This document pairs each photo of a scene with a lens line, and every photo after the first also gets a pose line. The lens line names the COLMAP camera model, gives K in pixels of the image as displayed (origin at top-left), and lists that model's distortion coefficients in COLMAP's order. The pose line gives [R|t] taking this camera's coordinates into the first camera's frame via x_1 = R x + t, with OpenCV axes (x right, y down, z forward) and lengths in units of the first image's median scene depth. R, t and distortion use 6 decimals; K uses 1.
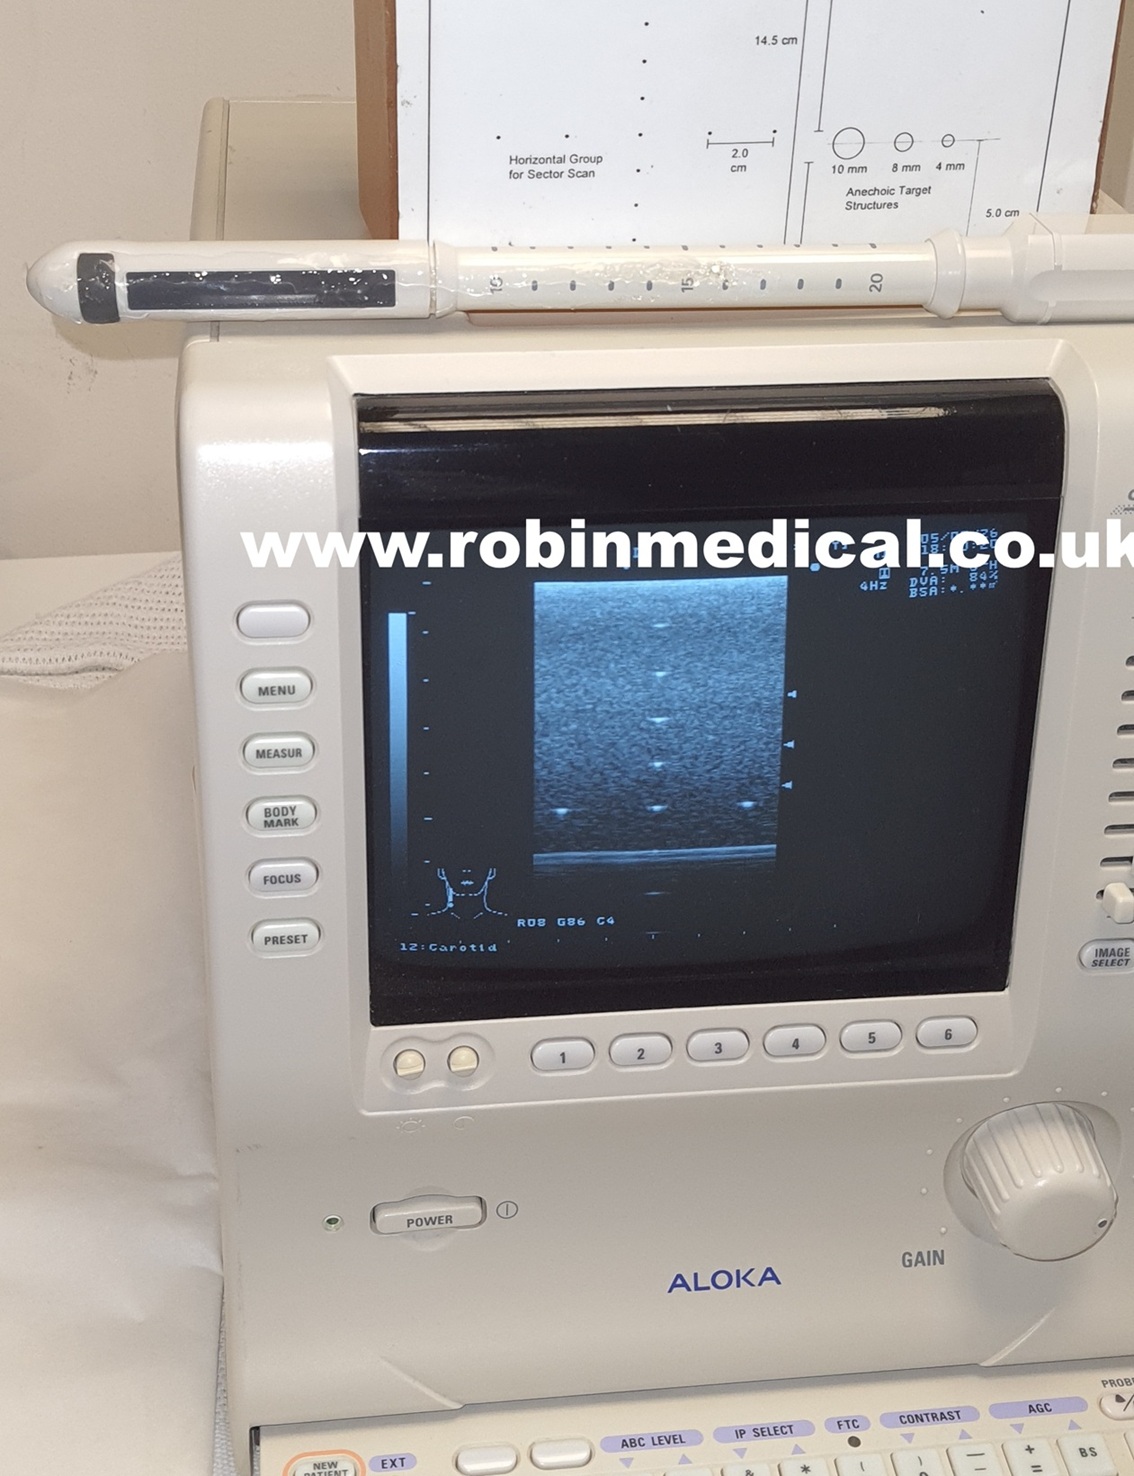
lens RADIAL K [[2040.6, 0, 536.1], [0, 2040.6, 620.8], [0, 0, 1]] dist [0.116654, -0.311435]
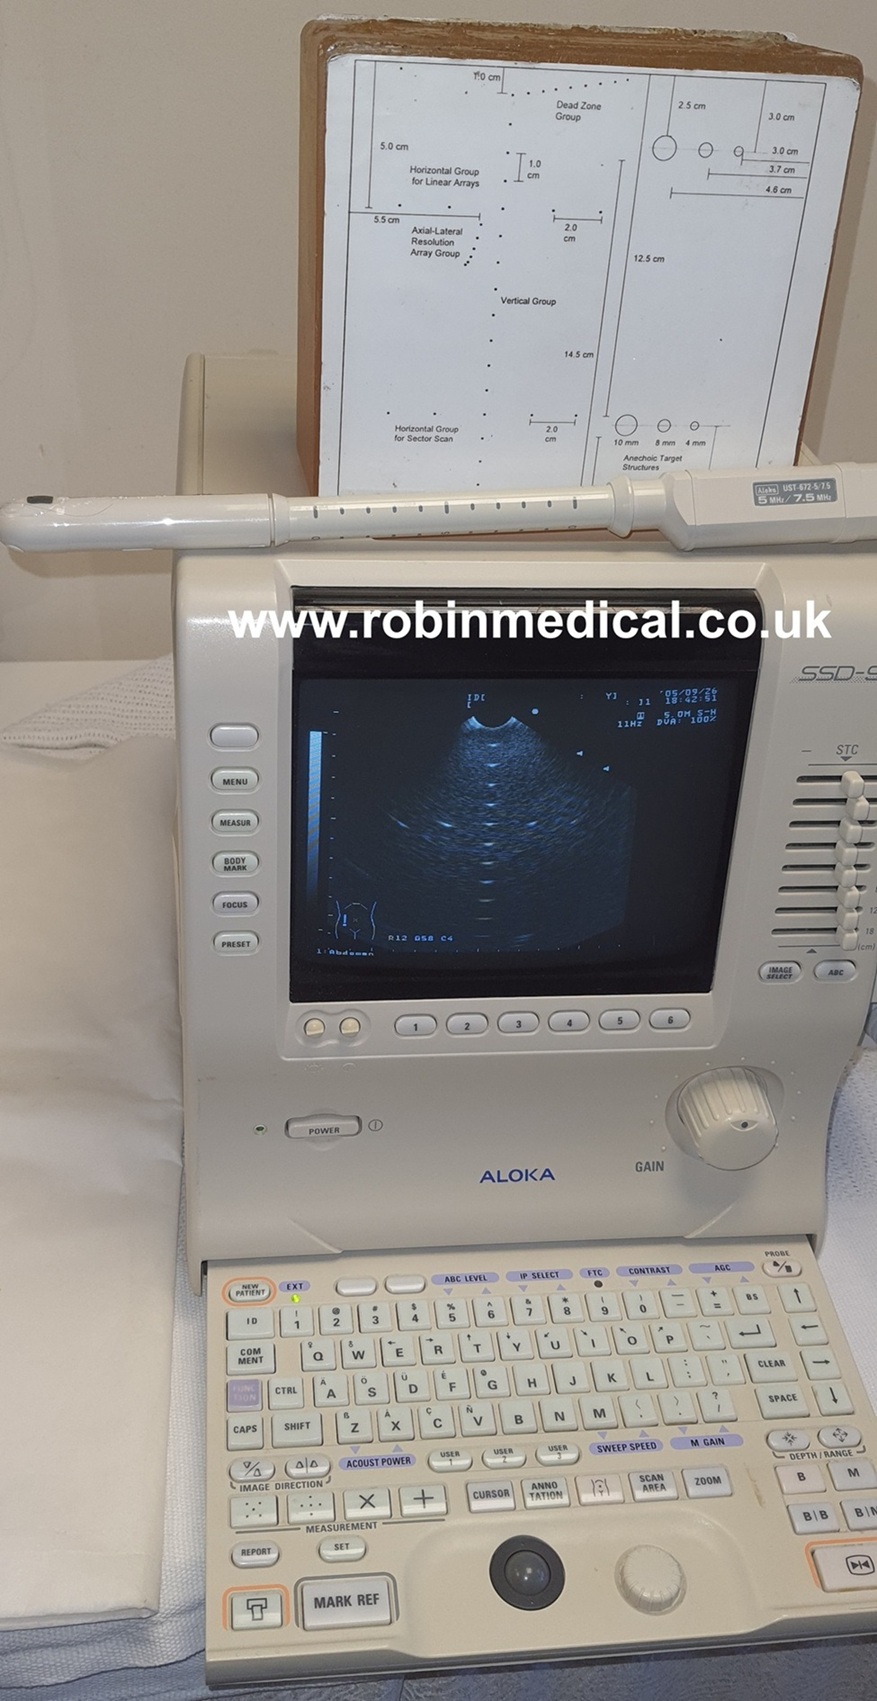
lens RADIAL K [[1584.8, 0, 419.1], [0, 1584.8, 815.3], [0, 0, 1]] dist [0.098337, -0.006571]
pose [[0.999372, 0.033816, 0.010617, -0.001950], [-0.034485, 0.996893, 0.070815, -0.025951], [-0.008190, -0.071136, 0.997433, -0.158093]]
